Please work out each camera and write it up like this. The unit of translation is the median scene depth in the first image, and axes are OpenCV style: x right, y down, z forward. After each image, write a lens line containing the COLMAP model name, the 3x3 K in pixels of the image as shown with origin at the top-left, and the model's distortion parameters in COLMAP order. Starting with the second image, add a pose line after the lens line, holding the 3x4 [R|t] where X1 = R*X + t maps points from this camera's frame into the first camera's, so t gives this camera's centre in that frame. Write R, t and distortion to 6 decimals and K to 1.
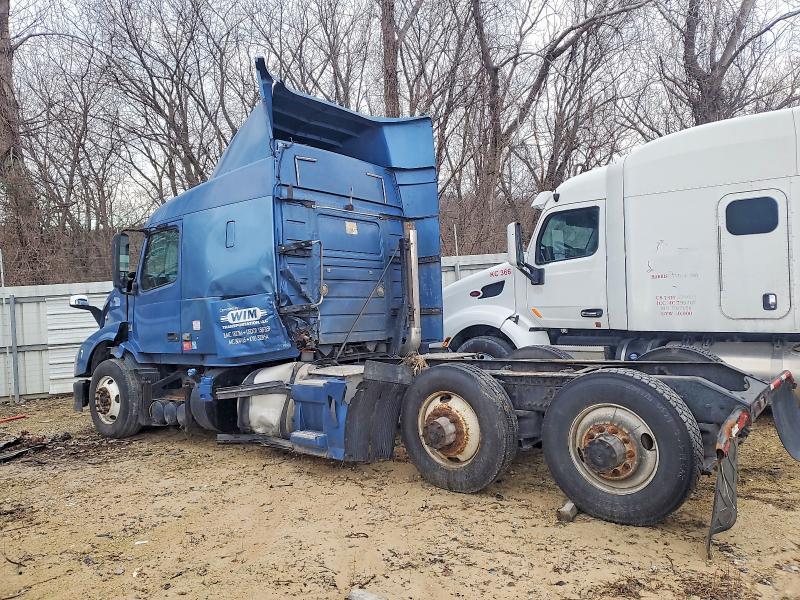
lens RADIAL K [[776.7, 0, 400.0], [0, 776.7, 300.0], [0, 0, 1]] dist [0.049383, 0.007429]
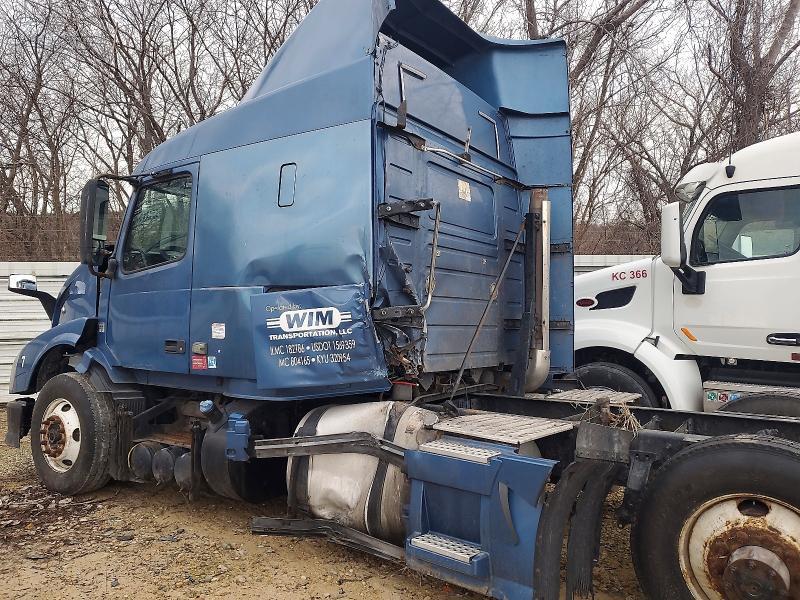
lens RADIAL K [[776.7, 0, 400.0], [0, 776.7, 300.0], [0, 0, 1]] dist [0.049383, 0.007429]
pose [[0.996718, 0.051275, 0.062647, -0.147942], [-0.050904, 0.998675, -0.007501, 0.004996], [-0.062949, 0.004287, 0.998008, 0.350956]]
